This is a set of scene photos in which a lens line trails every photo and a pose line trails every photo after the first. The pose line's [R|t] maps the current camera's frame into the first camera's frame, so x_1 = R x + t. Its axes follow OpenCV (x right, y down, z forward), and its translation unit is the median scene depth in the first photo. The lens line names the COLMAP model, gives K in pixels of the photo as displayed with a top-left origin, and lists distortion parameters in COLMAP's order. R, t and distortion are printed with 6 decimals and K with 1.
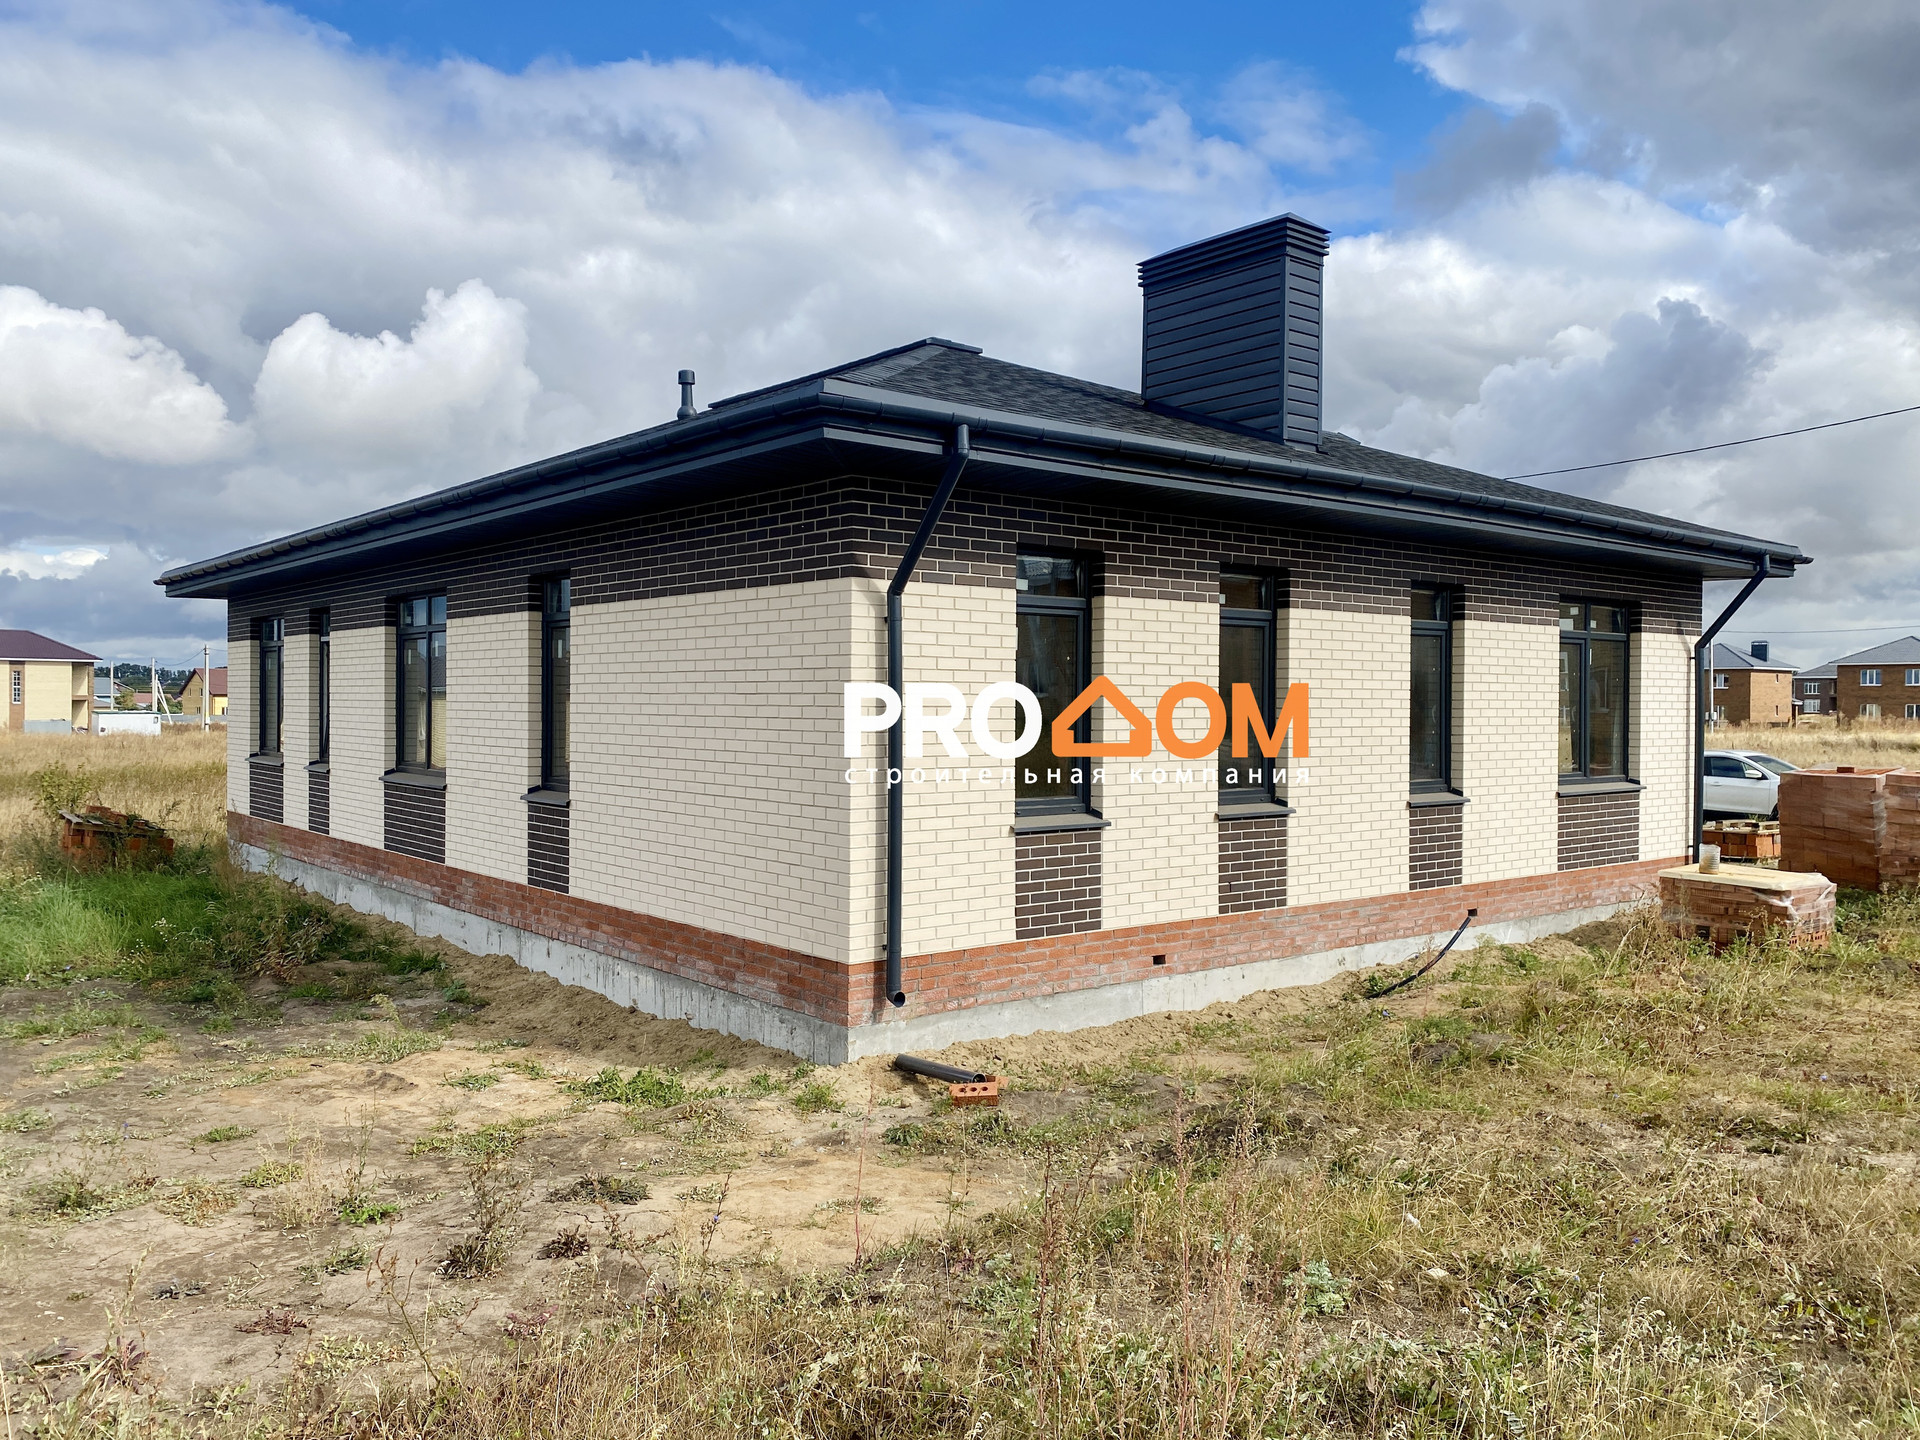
lens RADIAL K [[1460.8, 0, 959.8], [0, 1460.8, 715.2], [0, 0, 1]] dist [0.039368, 0.014136]
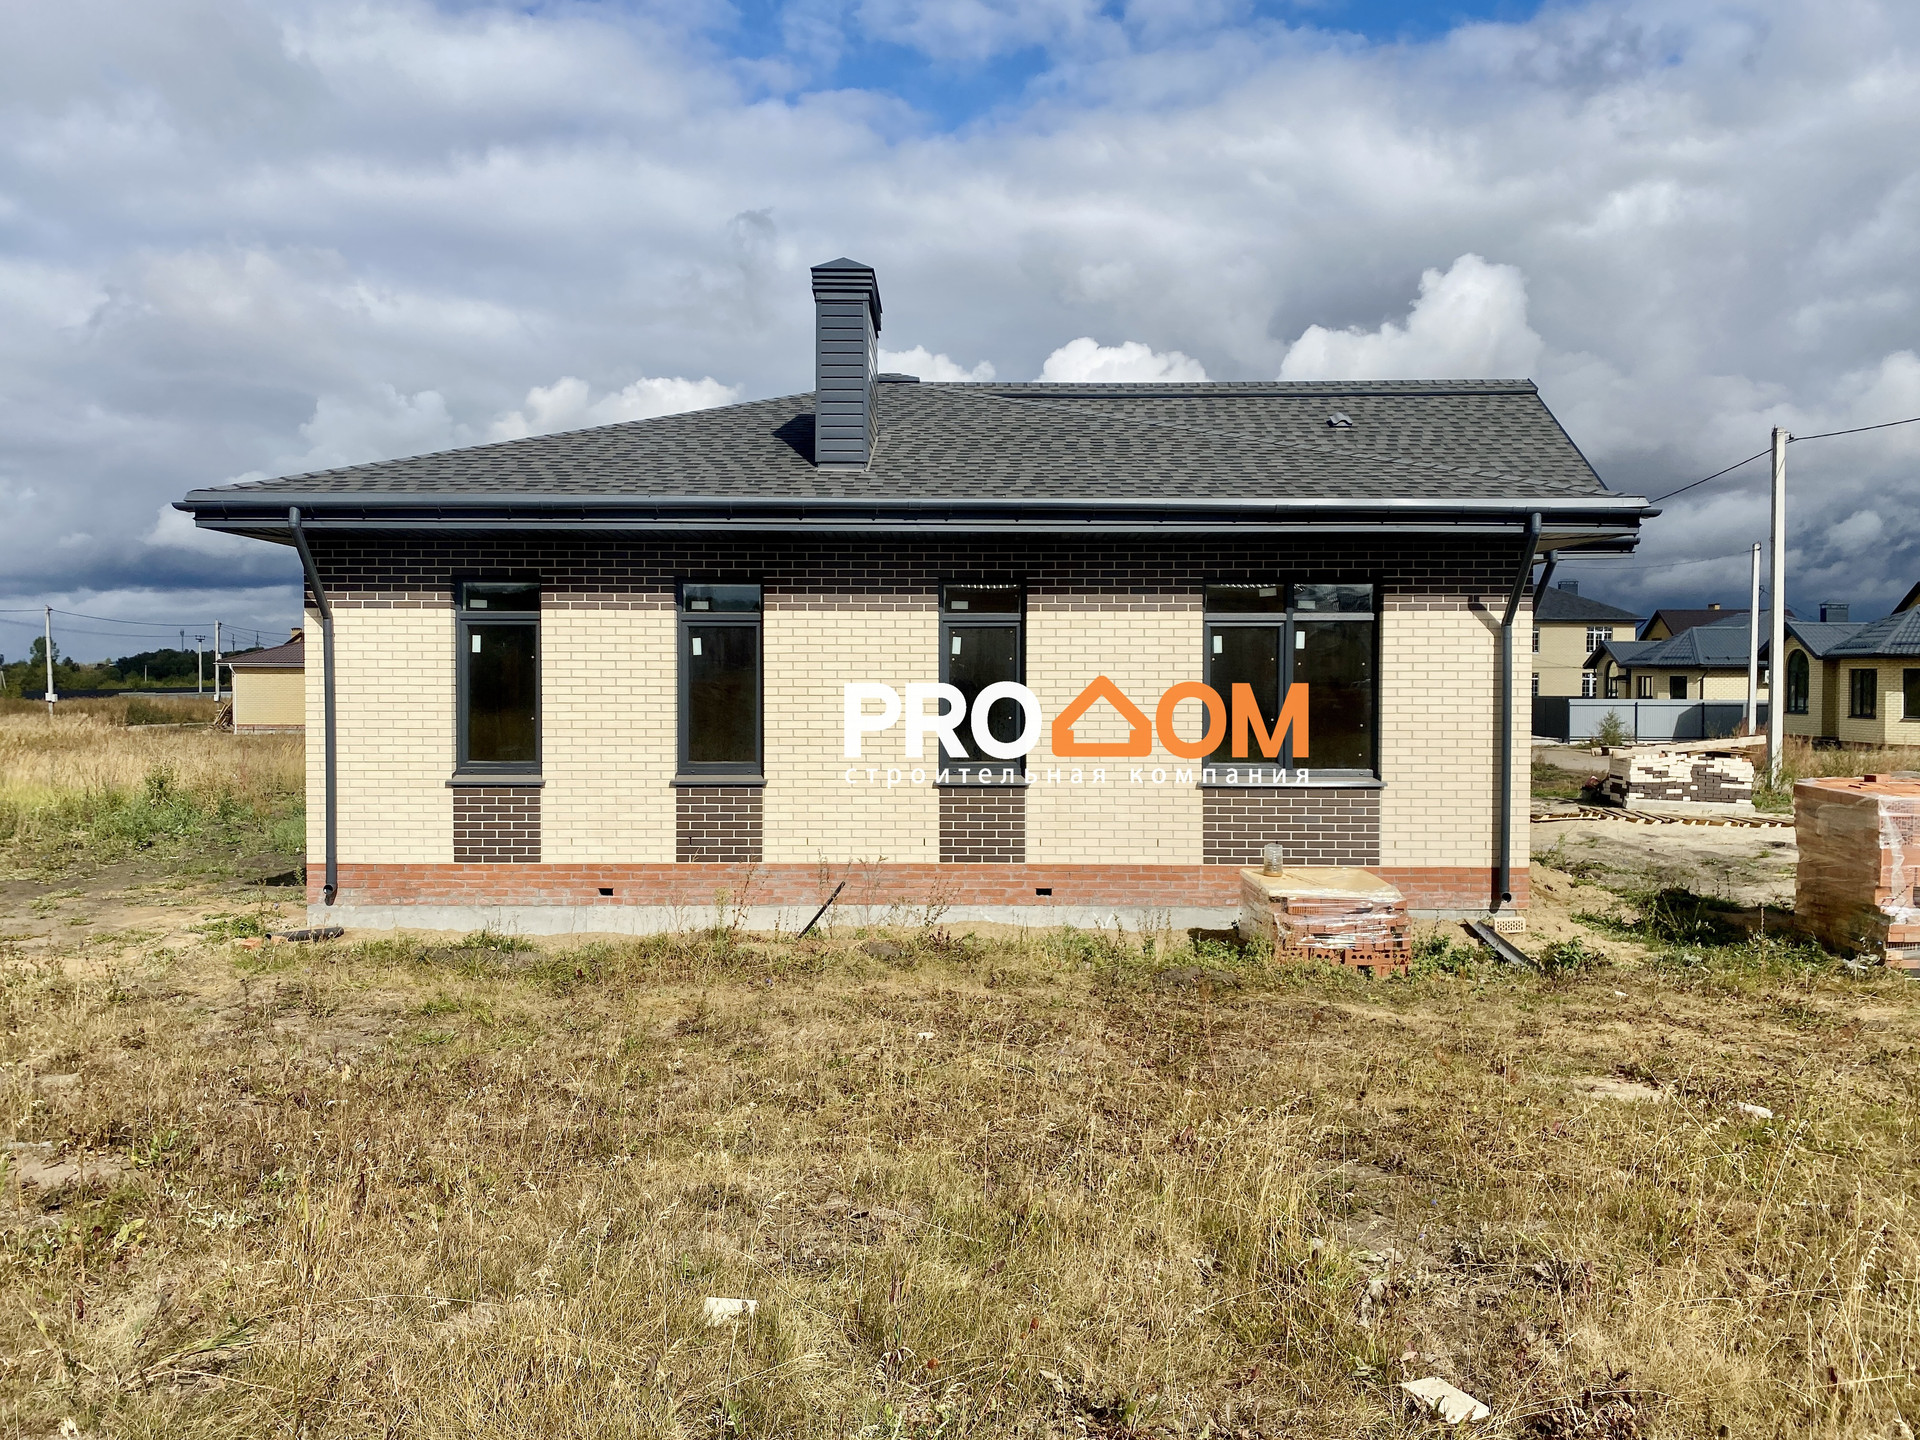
lens RADIAL K [[1460.8, 0, 960.8], [0, 1460.8, 720.8], [0, 0, 1]] dist [0.039368, 0.014136]
pose [[0.789338, 0.017580, -0.613708, 1.046414], [-0.004502, 0.999729, 0.022847, -0.011842], [0.613943, -0.015271, 0.789203, 0.162214]]
